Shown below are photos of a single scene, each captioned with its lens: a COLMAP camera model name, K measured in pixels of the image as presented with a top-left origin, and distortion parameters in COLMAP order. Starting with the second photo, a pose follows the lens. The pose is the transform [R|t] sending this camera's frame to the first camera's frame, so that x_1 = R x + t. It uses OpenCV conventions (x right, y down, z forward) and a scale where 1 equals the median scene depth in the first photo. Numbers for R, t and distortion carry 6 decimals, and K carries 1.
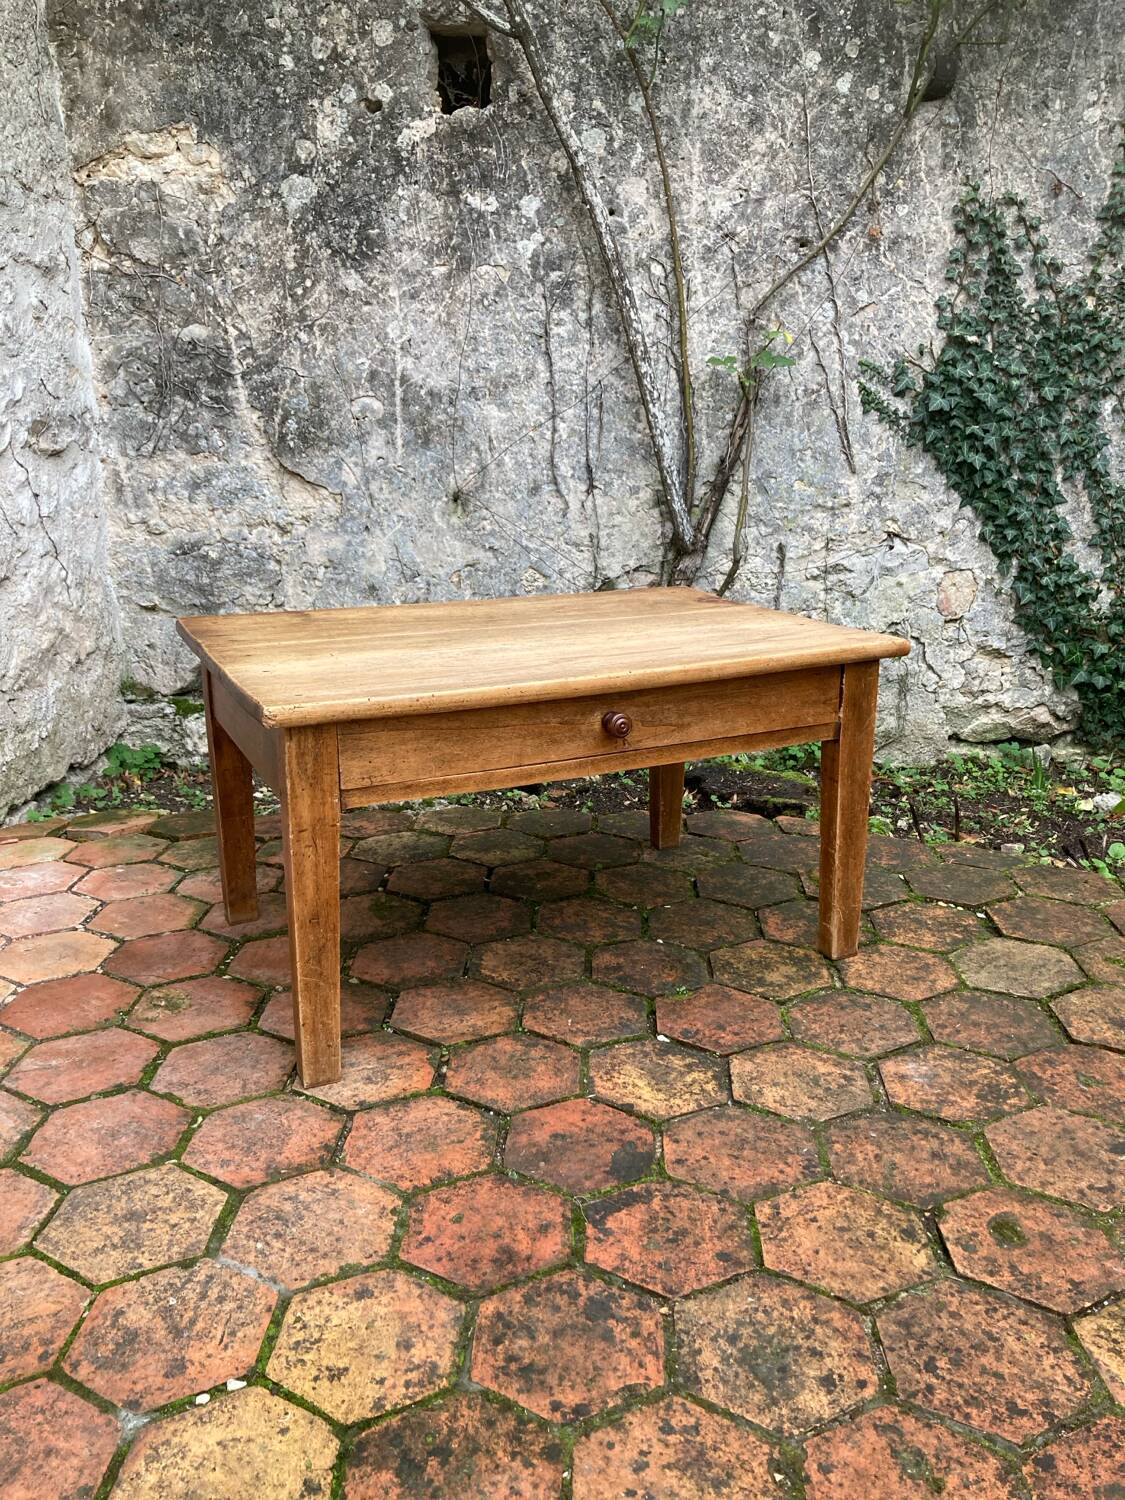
lens RADIAL K [[1224.4, 0, 562.5], [0, 1224.4, 750.0], [0, 0, 1]] dist [-0.001153, 0.014273]
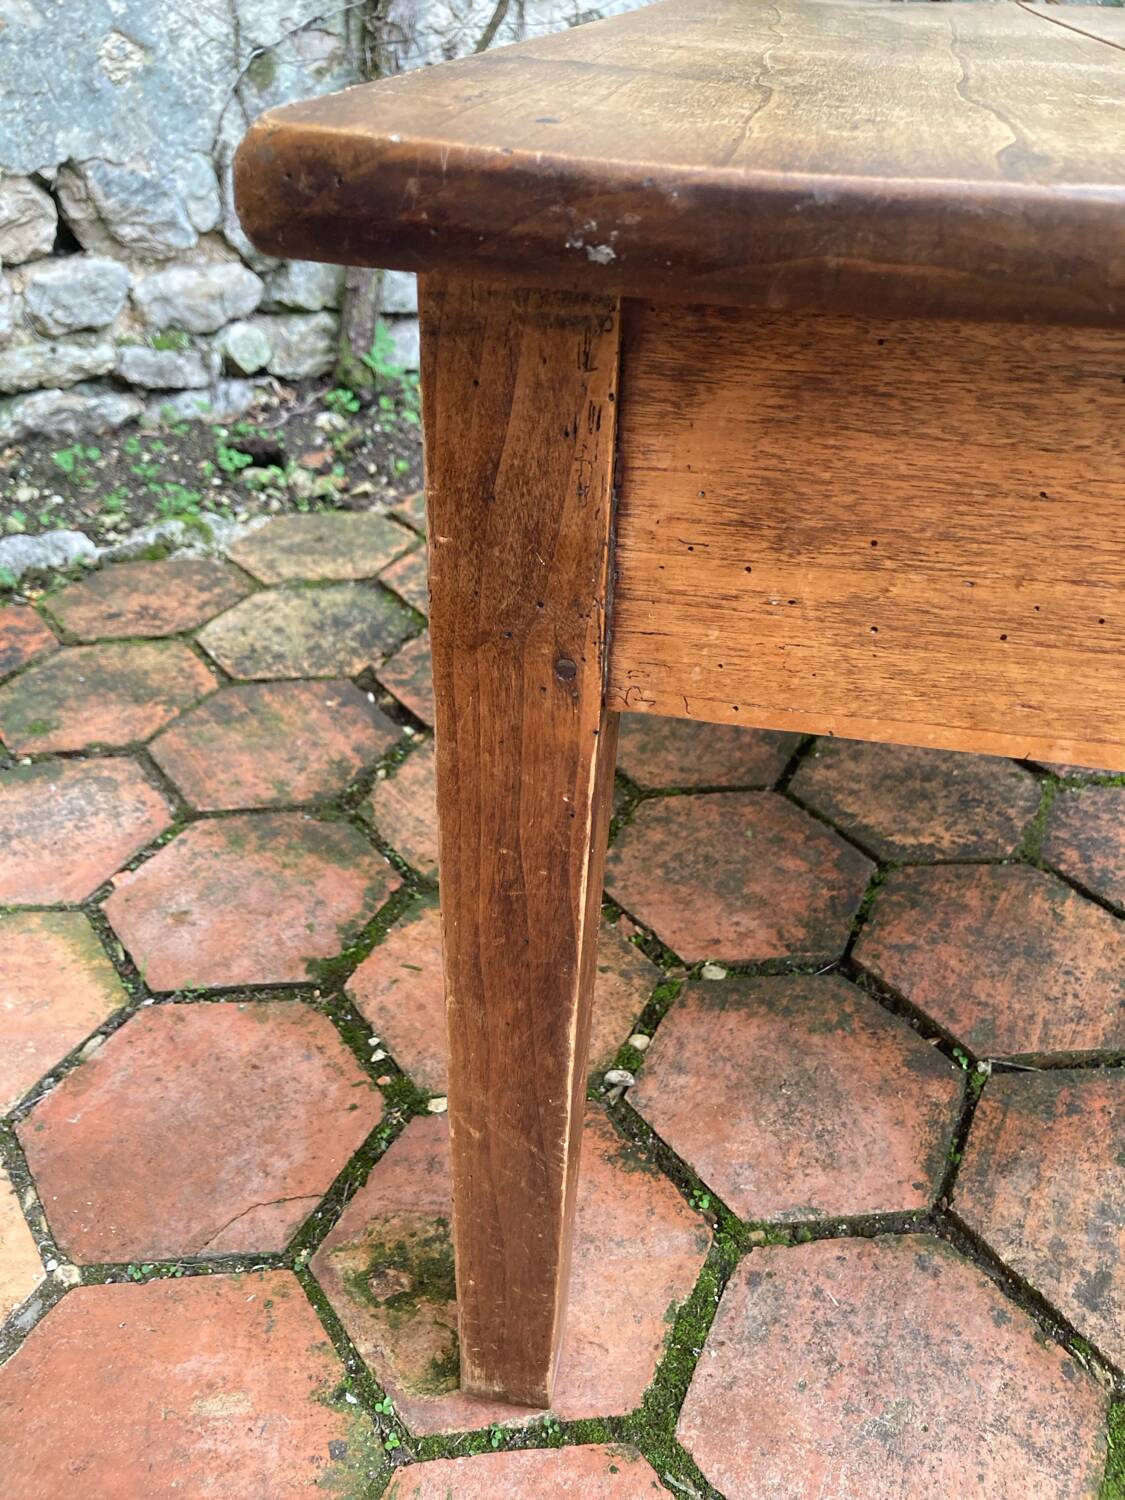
lens RADIAL K [[1230.4, 0, 562.5], [0, 1230.4, 750.0], [0, 0, 1]] dist [-0.050232, 0.088405]
pose [[0.798644, -0.323469, 0.507479, -0.246379], [0.151948, 0.924328, 0.350042, -0.021520], [-0.582305, -0.202448, 0.787360, 0.444322]]
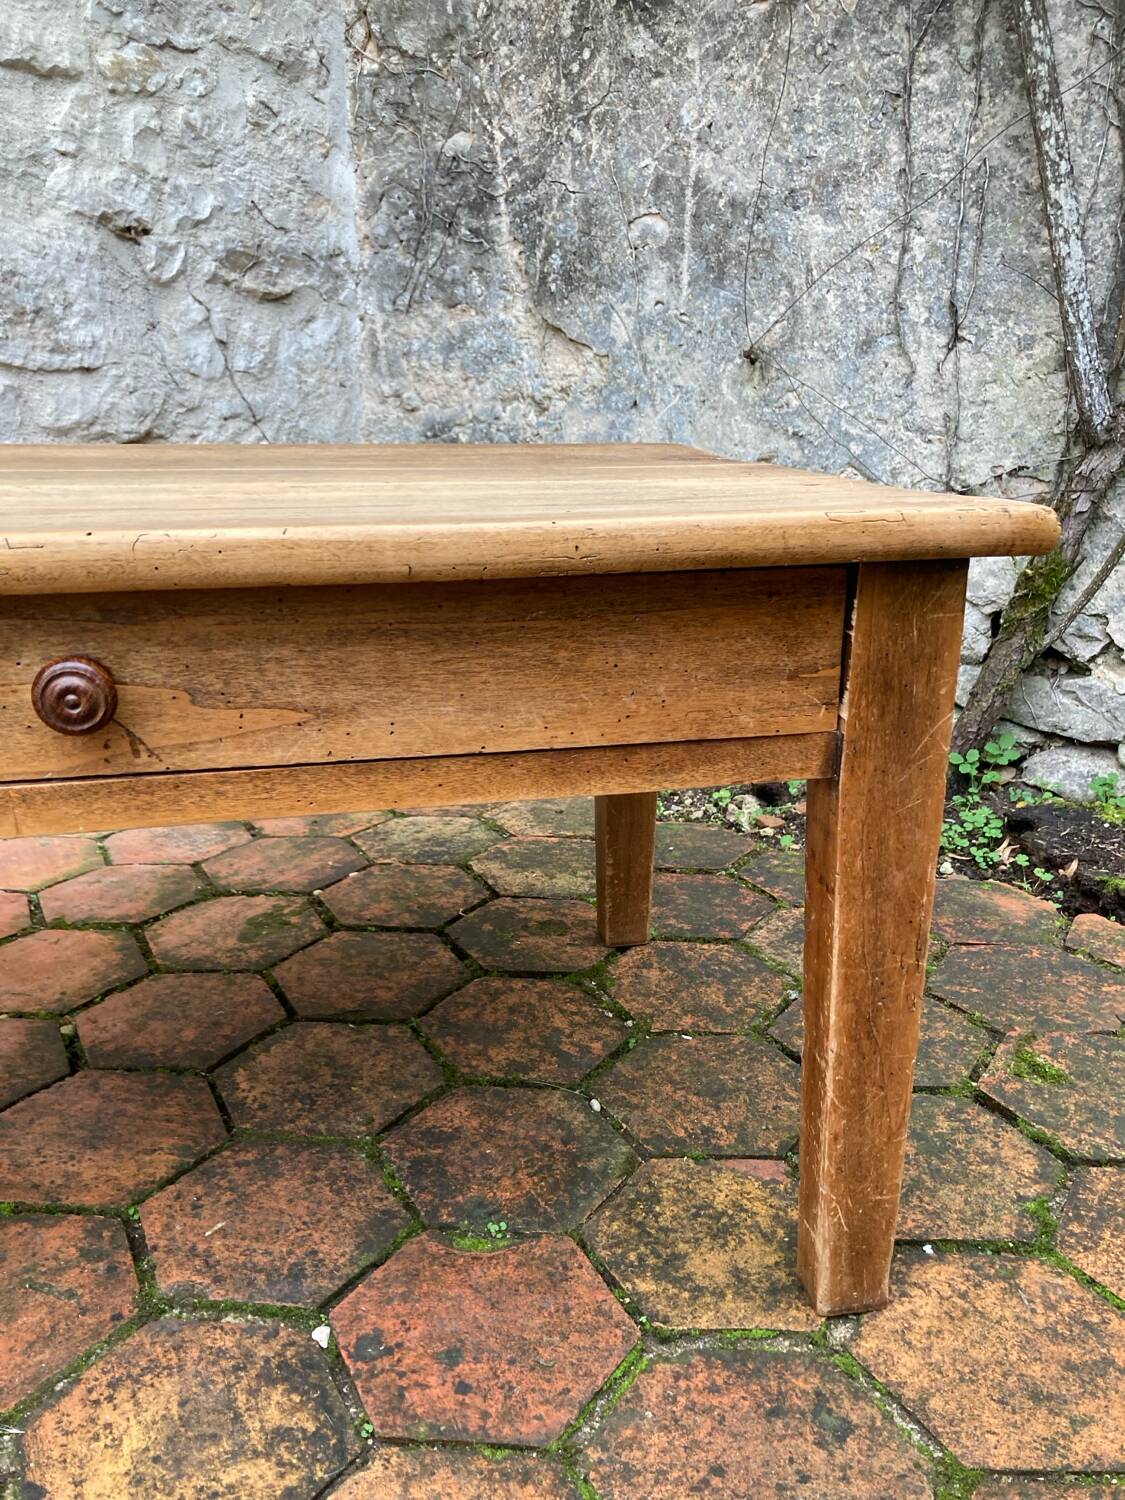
lens RADIAL K [[1233.7, 0, 560.9], [0, 1233.7, 761.4], [0, 0, 1]] dist [-0.007952, 0.061010]
pose [[0.863029, 0.150017, -0.482365, 0.195467], [-0.140310, 0.988501, 0.056389, -0.007043], [0.485277, 0.019015, 0.874154, 0.359745]]
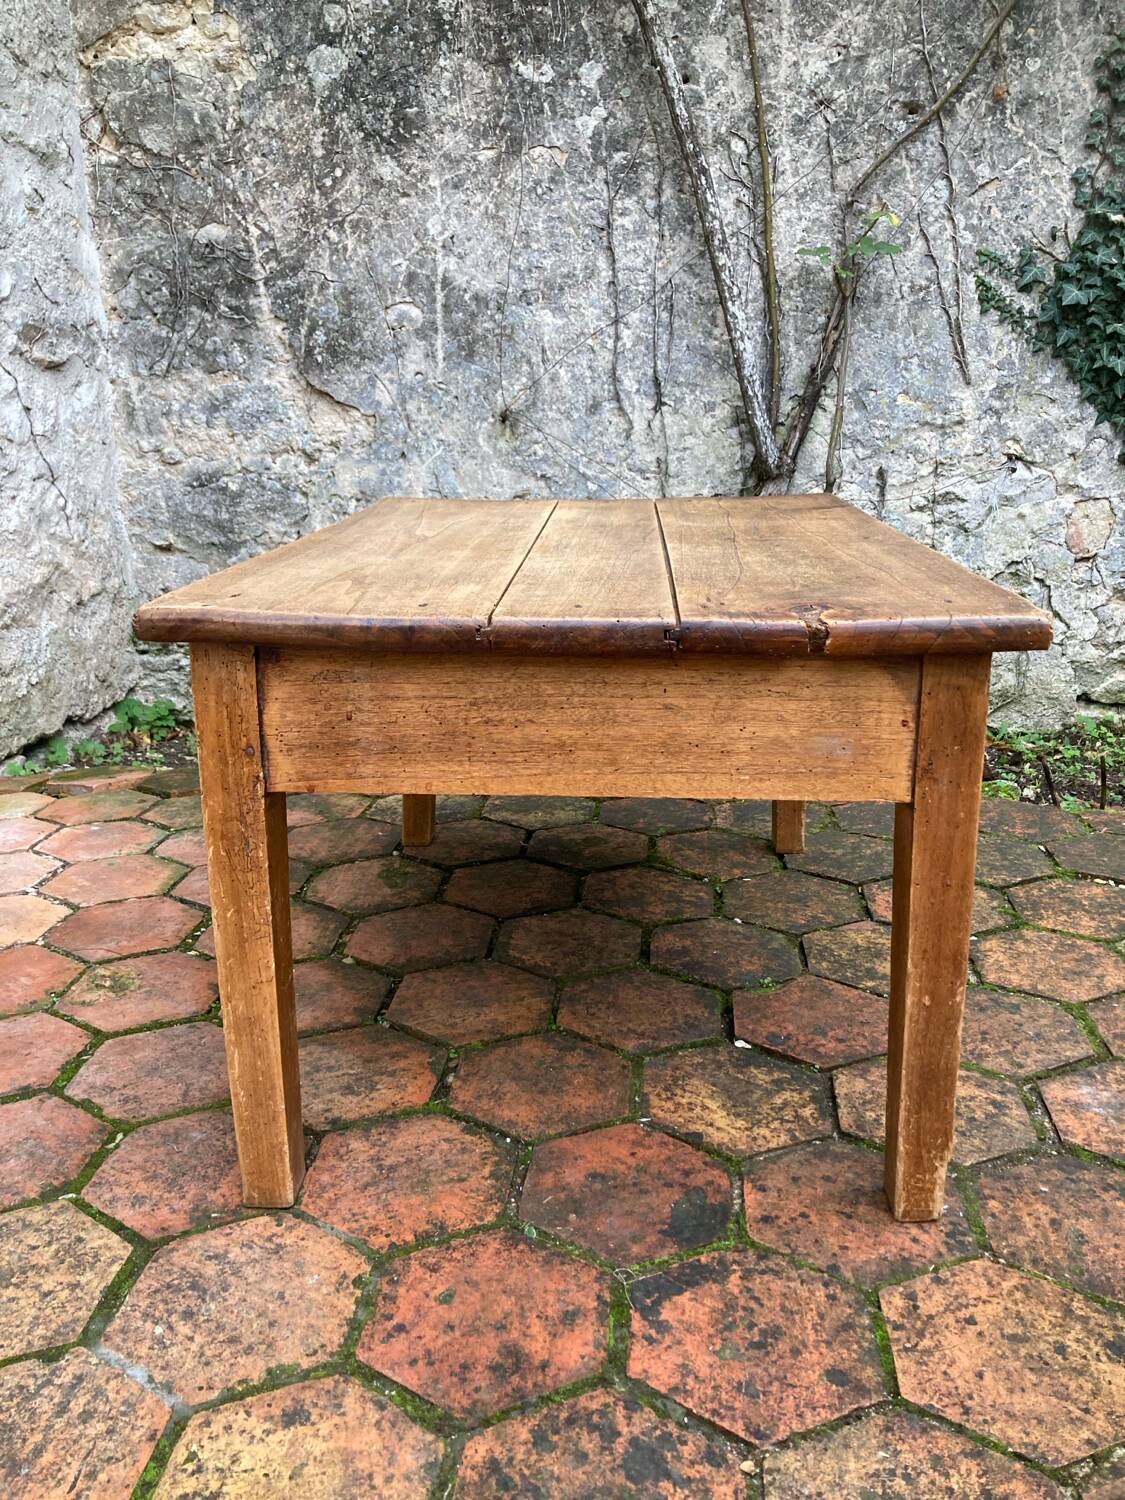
lens RADIAL K [[1226.4, 0, 552.3], [0, 1226.4, 745.7], [0, 0, 1]] dist [-0.032315, 0.082164]
pose [[0.997766, 0.008999, -0.066191, 0.007626], [-0.009184, 0.999955, -0.002493, 0.030966], [0.066166, 0.003095, 0.997804, 0.135572]]
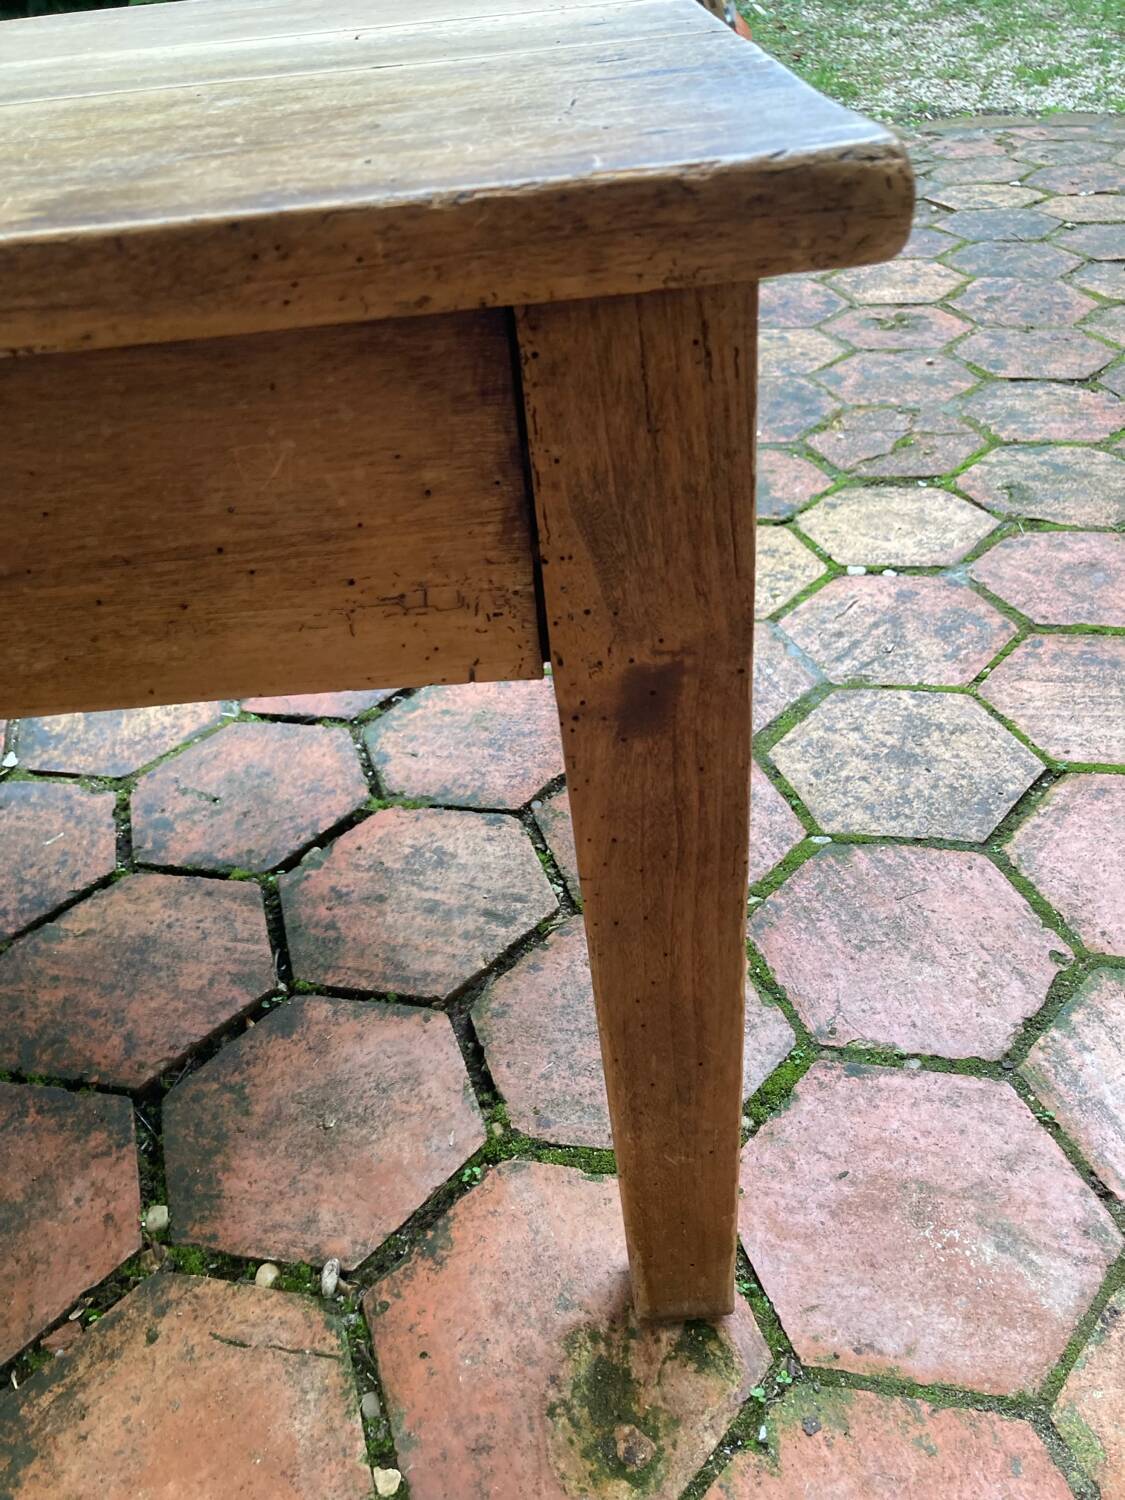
lens RADIAL K [[1224.4, 0, 562.5], [0, 1224.4, 750.0], [0, 0, 1]] dist [-0.001153, 0.014273]
pose [[-0.761706, -0.340627, 0.551160, -0.253779], [0.259128, 0.619511, 0.740985, -0.079424], [-0.593849, 0.707234, -0.383619, 0.600251]]
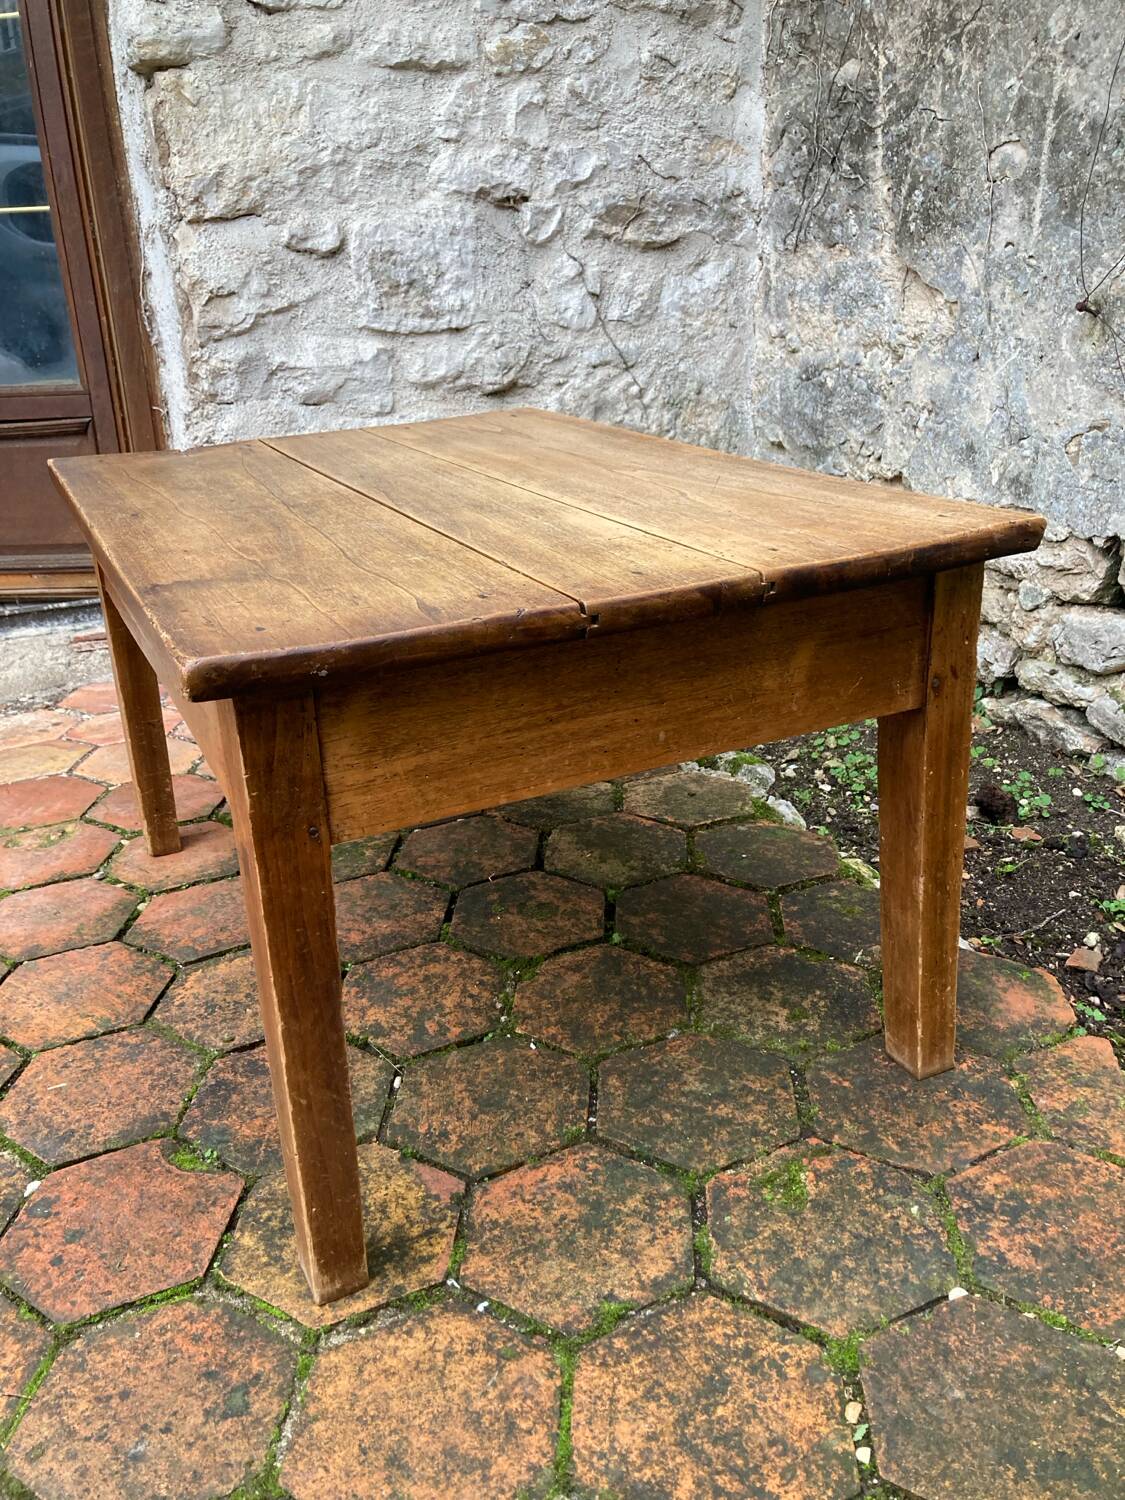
lens RADIAL K [[1240.0, 0, 571.2], [0, 1240.0, 733.0], [0, 0, 1]] dist [-0.007179, 0.059226]
pose [[0.478028, 0.300855, -0.825212, 0.365388], [-0.210469, 0.951372, 0.224930, -0.097042], [0.852755, 0.066159, 0.518104, 0.502826]]
